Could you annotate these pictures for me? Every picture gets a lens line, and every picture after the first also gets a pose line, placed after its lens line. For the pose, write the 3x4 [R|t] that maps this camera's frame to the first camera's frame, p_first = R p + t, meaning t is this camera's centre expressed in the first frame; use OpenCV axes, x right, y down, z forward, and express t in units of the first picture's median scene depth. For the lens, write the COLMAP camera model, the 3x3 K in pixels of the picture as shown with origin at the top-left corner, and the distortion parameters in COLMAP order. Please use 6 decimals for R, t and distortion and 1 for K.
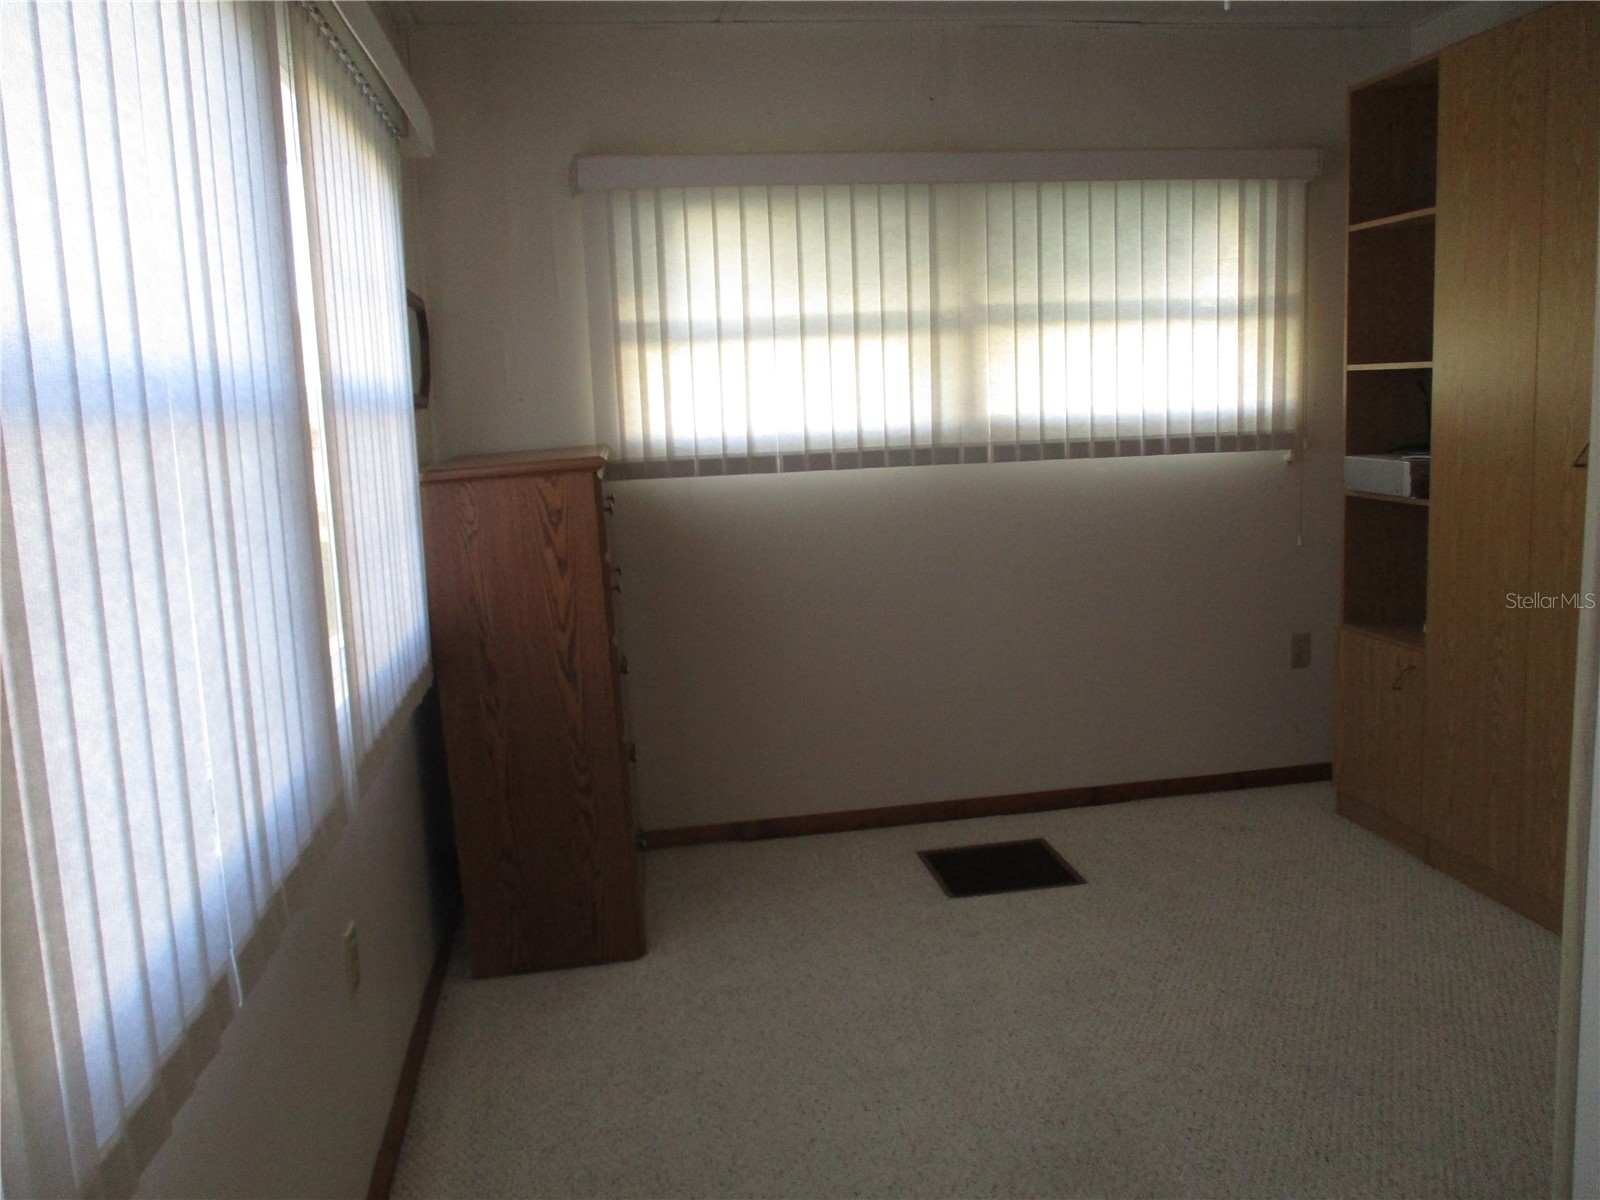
lens RADIAL K [[1363.9, 0, 800.3], [0, 1363.9, 581.7], [0, 0, 1]] dist [-0.016089, 0.001446]
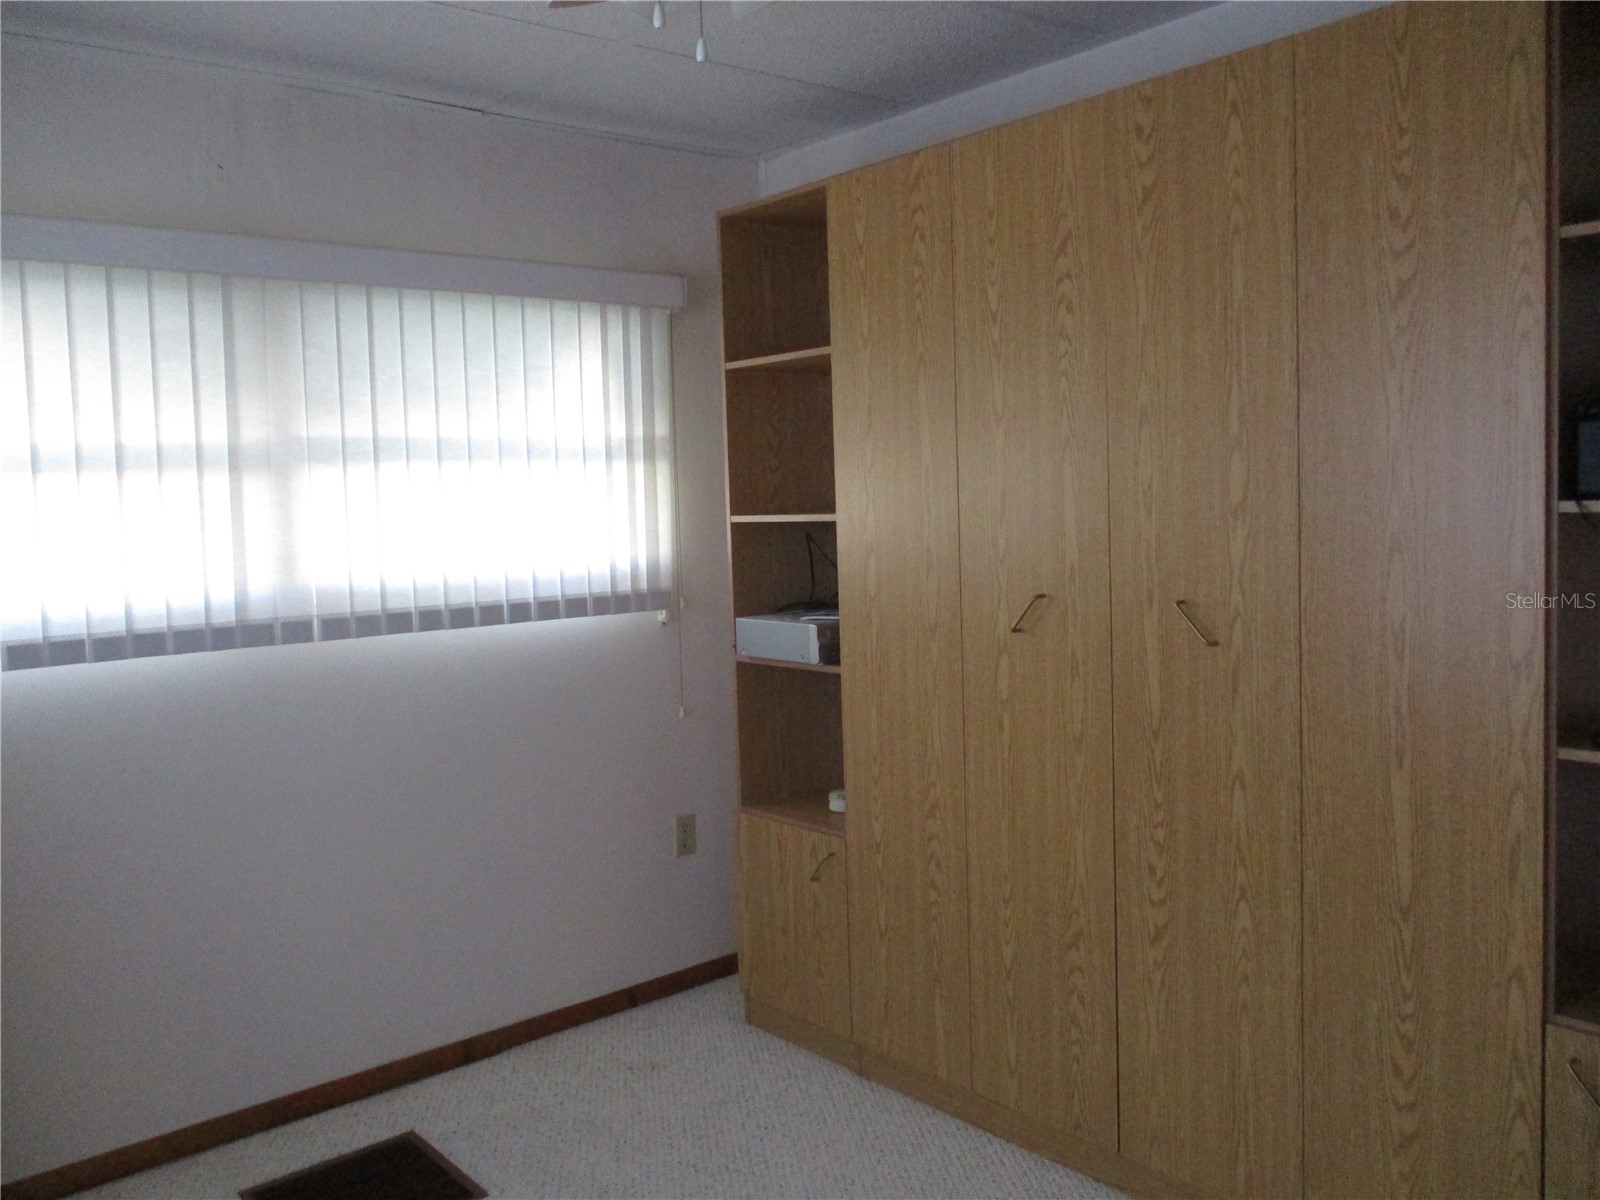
lens RADIAL K [[1363.9, 0, 800.3], [0, 1363.9, 581.7], [0, 0, 1]] dist [-0.016089, 0.001446]
pose [[0.859640, -0.022080, 0.510423, -0.016679], [0.071499, 0.994433, -0.077400, -0.042804], [-0.505873, 0.103031, 0.856433, 0.209075]]
